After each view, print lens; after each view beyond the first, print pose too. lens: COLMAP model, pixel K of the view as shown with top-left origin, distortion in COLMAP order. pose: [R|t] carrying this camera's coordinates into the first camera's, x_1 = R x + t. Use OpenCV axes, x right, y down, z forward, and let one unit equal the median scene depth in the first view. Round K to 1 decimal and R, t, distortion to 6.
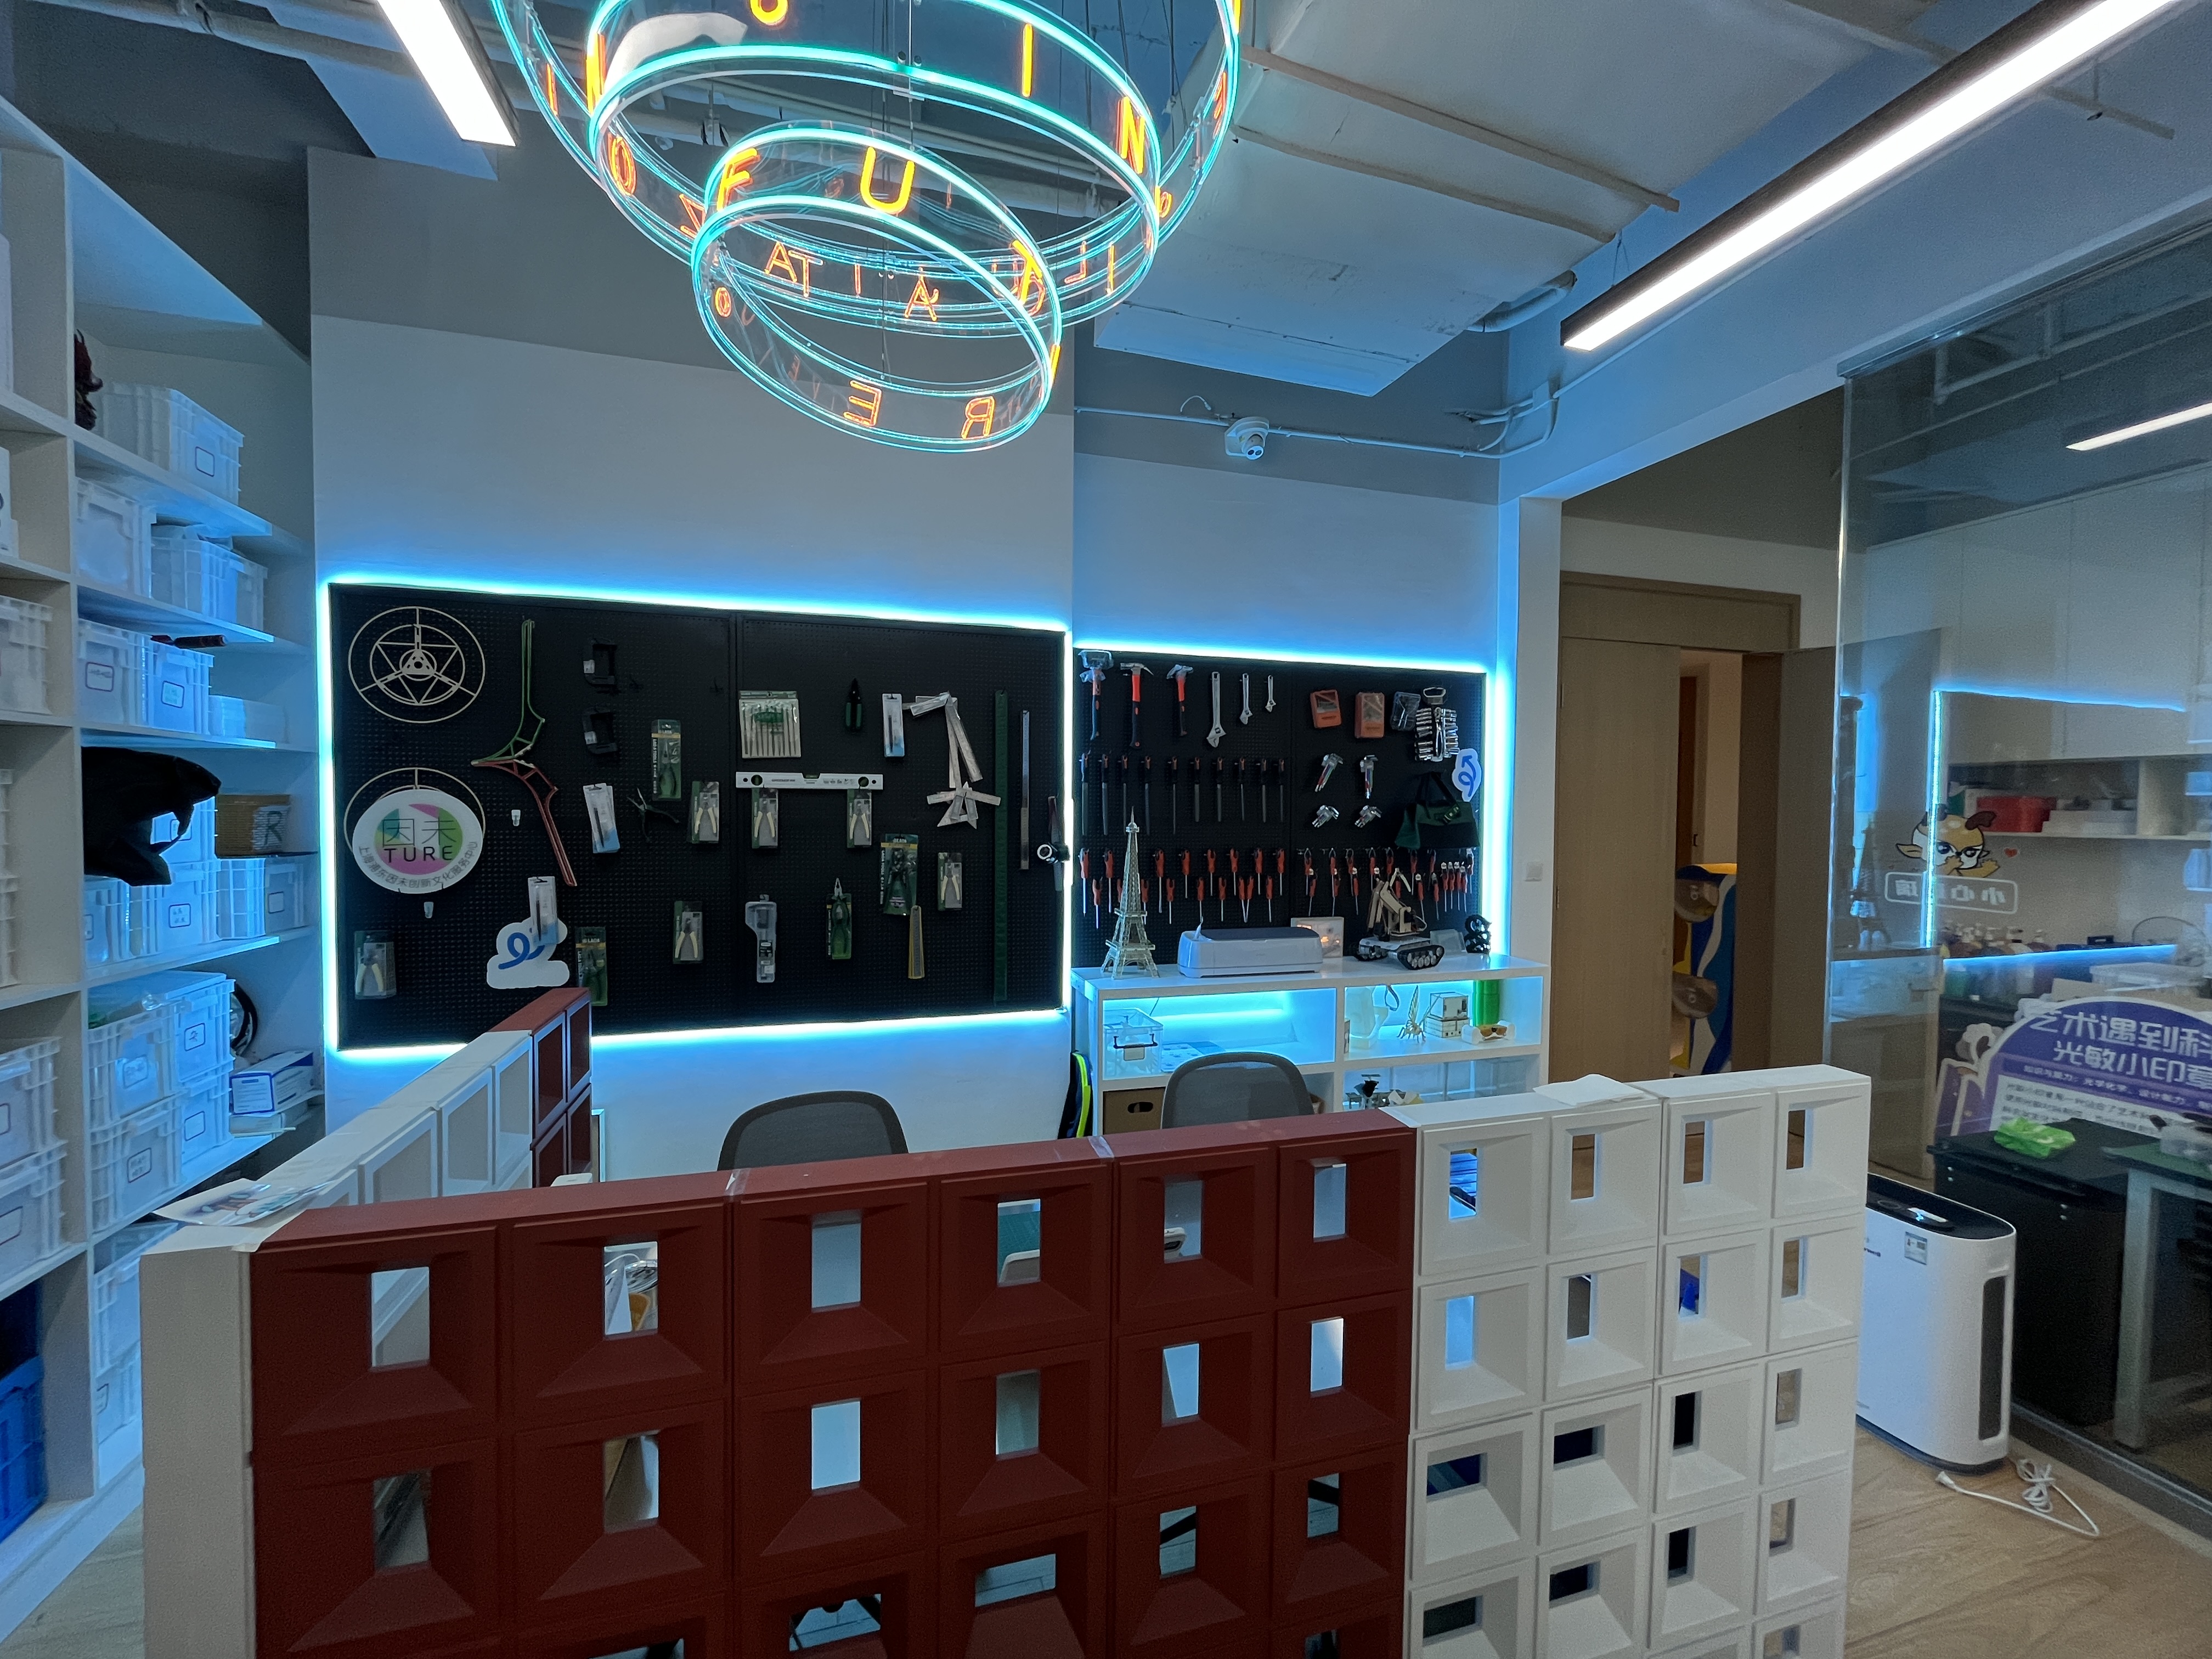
lens RADIAL K [[897.4, 0, 1110.8], [0, 897.4, 832.8], [0, 0, 1]] dist [-0.000123, -0.000045]
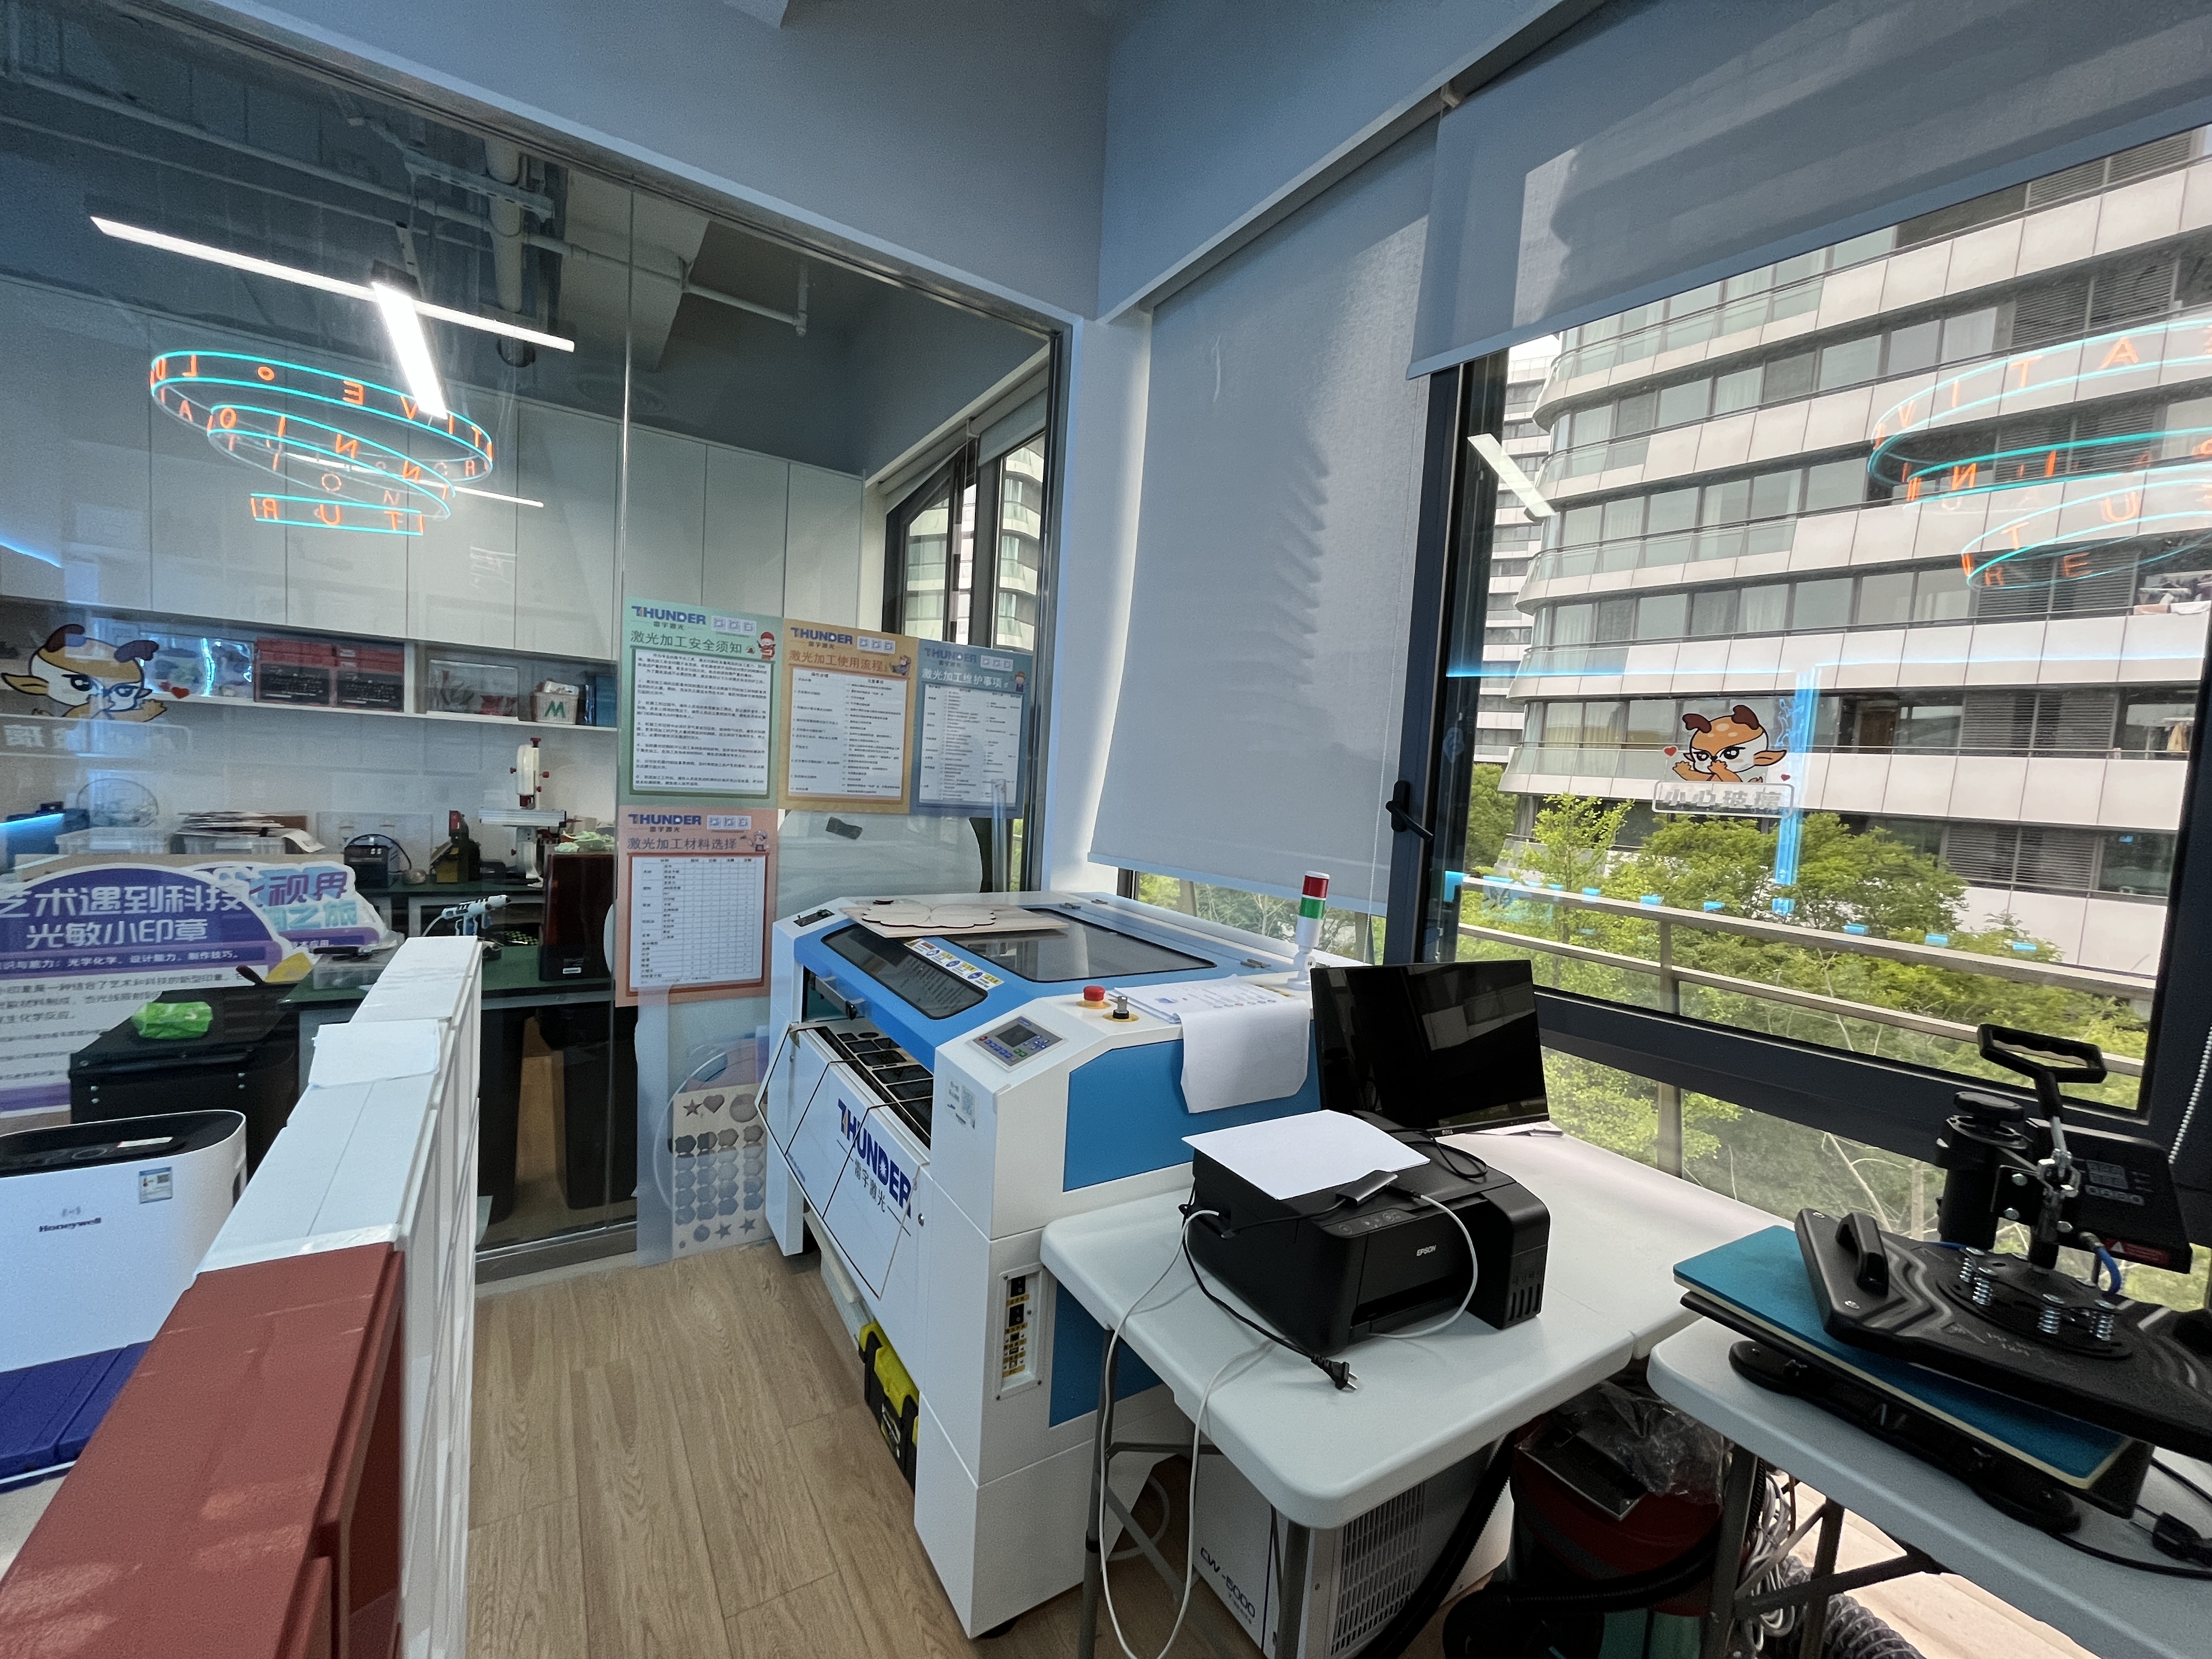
lens RADIAL K [[897.4, 0, 1107.5], [0, 897.4, 836.0], [0, 0, 1]] dist [-0.000123, -0.000045]
pose [[-0.270504, -0.094722, 0.958048, -0.042990], [-0.039373, 0.995404, 0.087298, 0.031907], [-0.961913, -0.014107, -0.272990, 0.253615]]
